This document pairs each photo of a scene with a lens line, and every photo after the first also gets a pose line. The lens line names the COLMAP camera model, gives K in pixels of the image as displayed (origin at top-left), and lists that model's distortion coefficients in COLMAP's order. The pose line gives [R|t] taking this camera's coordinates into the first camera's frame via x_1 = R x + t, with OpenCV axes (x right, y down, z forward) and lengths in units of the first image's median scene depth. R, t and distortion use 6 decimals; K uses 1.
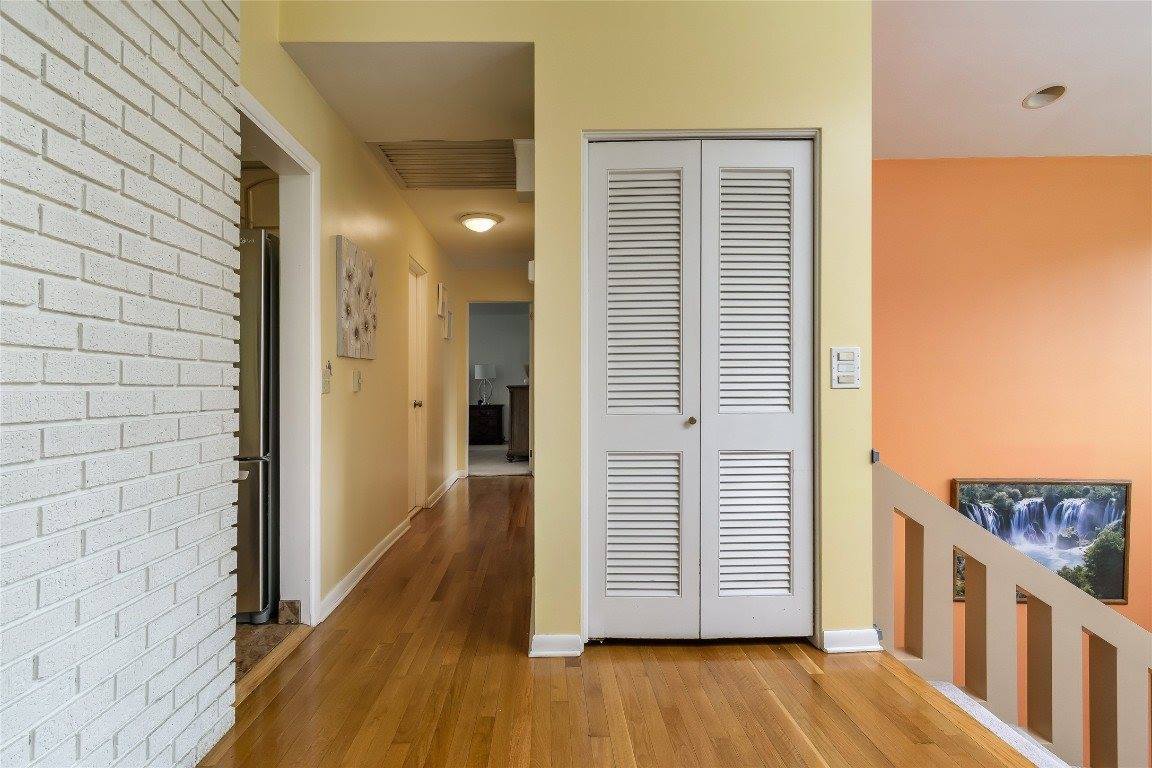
lens RADIAL K [[607.4, 0, 564.1], [0, 607.4, 389.8], [0, 0, 1]] dist [0.006156, 0.000867]
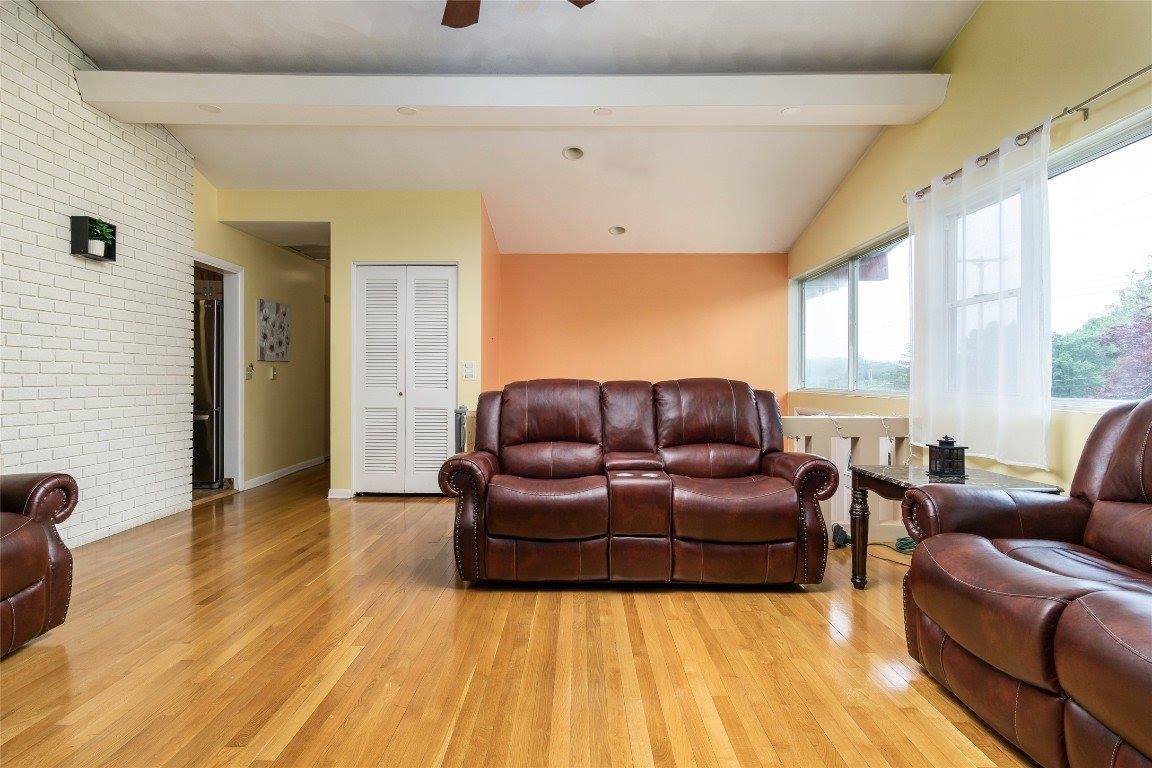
lens RADIAL K [[607.4, 0, 567.7], [0, 607.4, 378.7], [0, 0, 1]] dist [0.006156, 0.000867]
pose [[0.999028, 0.013416, -0.041985, 0.791633], [-0.013349, 0.999909, 0.001879, -0.013885], [0.042007, -0.001317, 0.999116, -1.032005]]
